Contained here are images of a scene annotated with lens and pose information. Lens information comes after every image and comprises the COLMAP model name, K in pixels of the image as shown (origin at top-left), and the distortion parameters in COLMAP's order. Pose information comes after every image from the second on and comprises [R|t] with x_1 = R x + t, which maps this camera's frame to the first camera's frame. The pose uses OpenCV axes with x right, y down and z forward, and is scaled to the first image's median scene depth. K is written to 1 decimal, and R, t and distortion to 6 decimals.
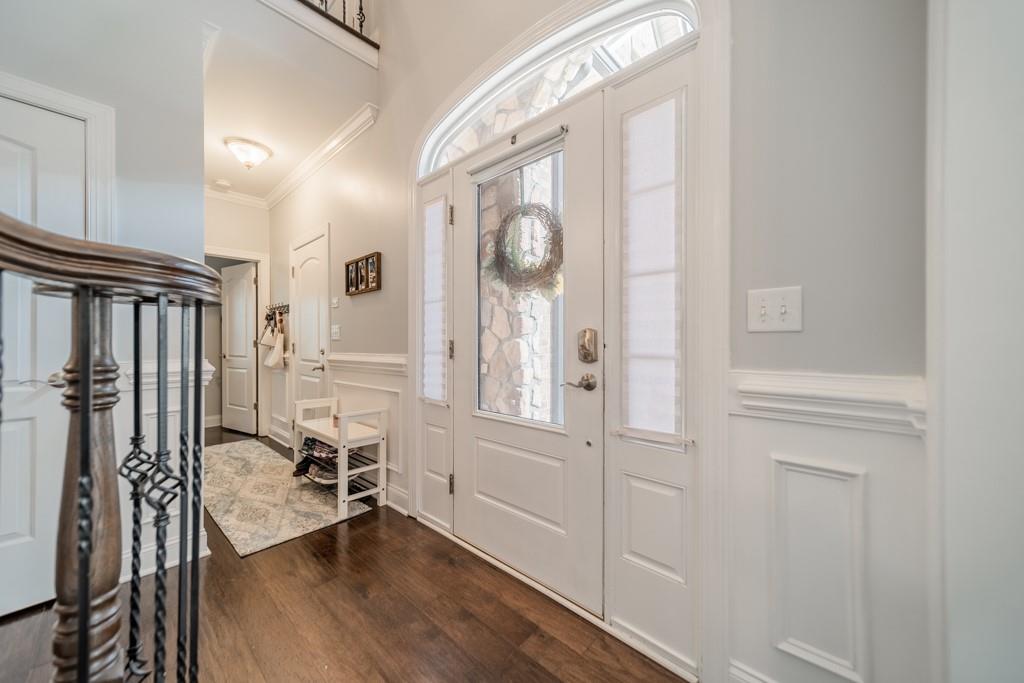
lens RADIAL K [[375.9, 0, 523.8], [0, 375.9, 339.9], [0, 0, 1]] dist [-0.000698, -0.000028]
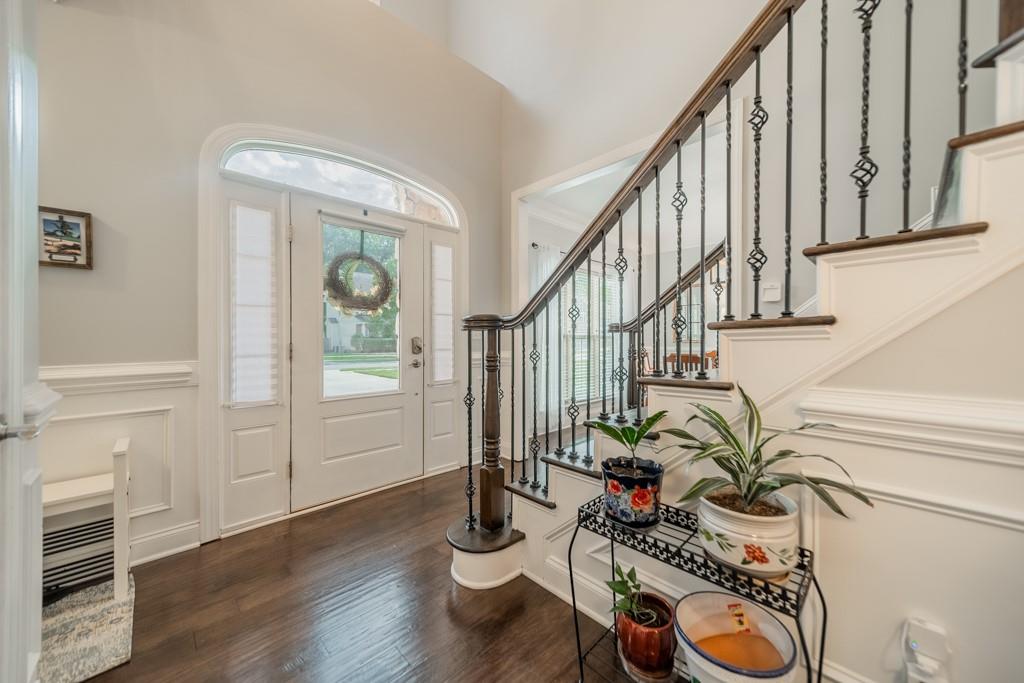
lens RADIAL K [[368.2, 0, 506.8], [0, 368.2, 335.7], [0, 0, 1]] dist [0.005879, 0.000108]
pose [[0.088075, 0.006031, 0.996096, -1.366087], [-0.003971, 0.999976, -0.005703, -0.021349], [-0.996106, -0.003454, 0.088097, 0.265840]]
